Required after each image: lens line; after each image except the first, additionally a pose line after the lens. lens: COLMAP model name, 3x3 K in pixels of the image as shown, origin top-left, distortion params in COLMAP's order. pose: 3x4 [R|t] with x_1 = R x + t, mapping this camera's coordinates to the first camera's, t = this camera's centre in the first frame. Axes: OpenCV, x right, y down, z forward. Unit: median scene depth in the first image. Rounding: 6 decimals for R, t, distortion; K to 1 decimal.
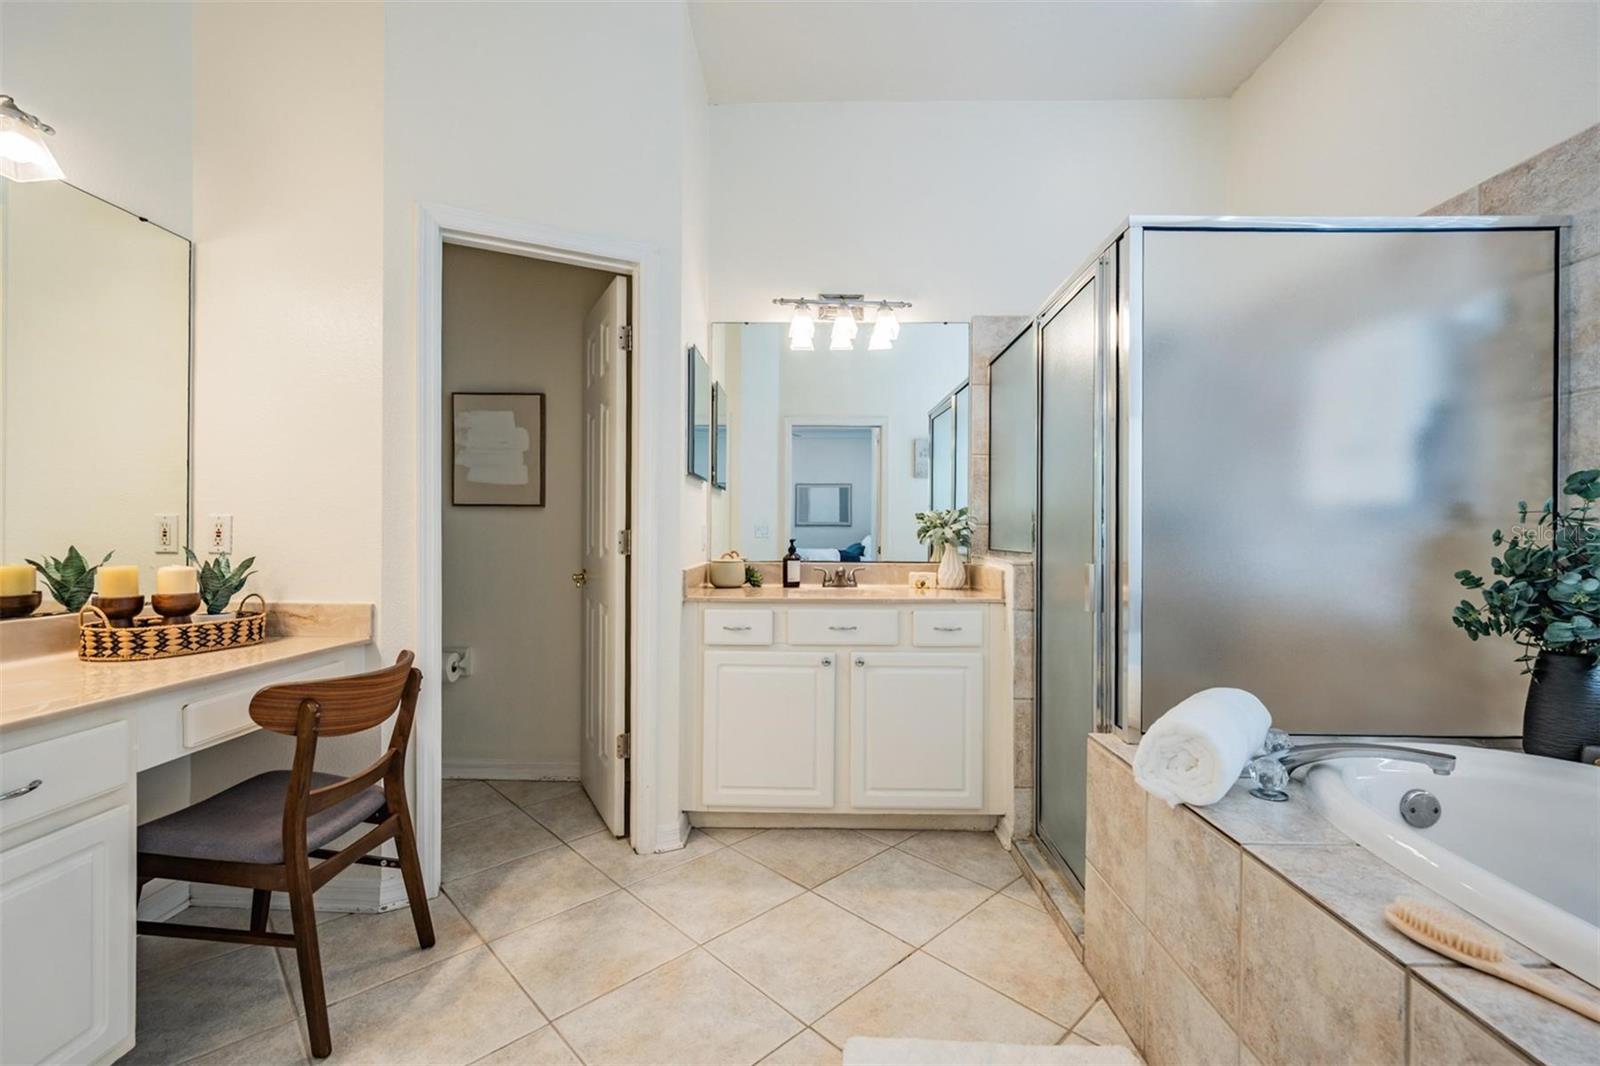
lens RADIAL K [[686.1, 0, 763.1], [0, 686.1, 530.6], [0, 0, 1]] dist [0.001189, 0.000269]
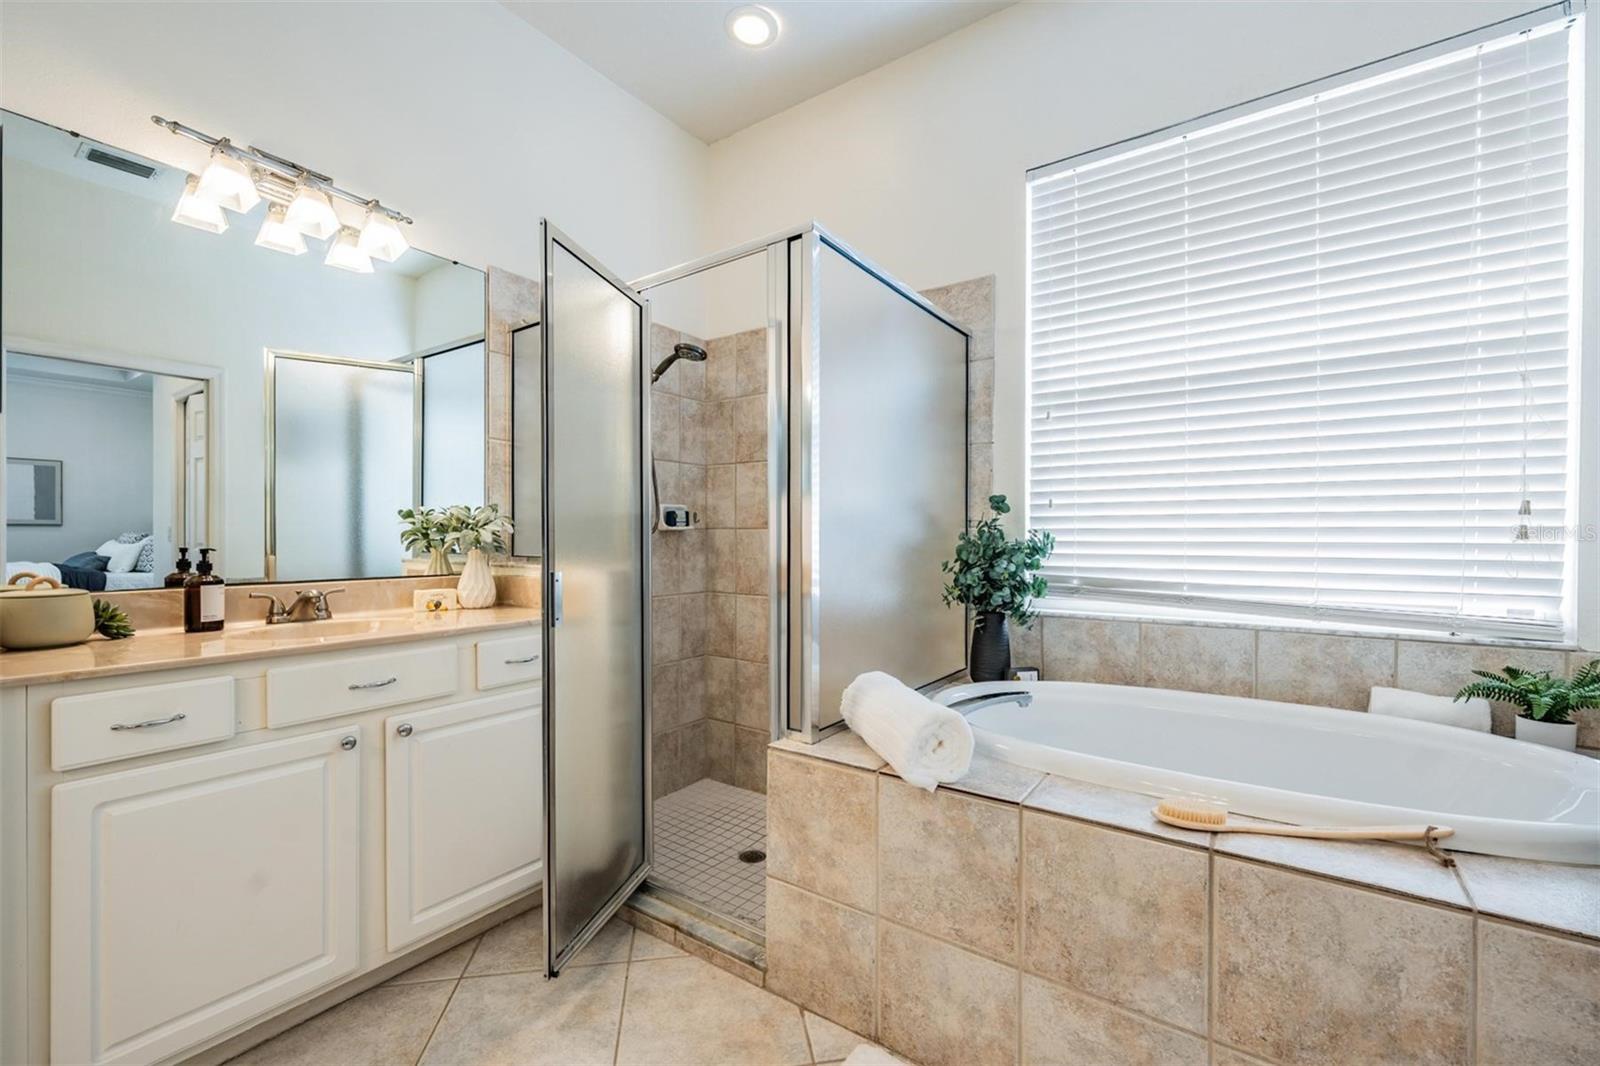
lens RADIAL K [[686.1, 0, 797.3], [0, 686.1, 538.3], [0, 0, 1]] dist [0.001189, 0.000269]
pose [[0.530968, -0.006683, 0.847365, -0.220131], [0.000480, 0.999971, 0.007586, -0.000017], [-0.847392, -0.003621, 0.530956, 0.320789]]
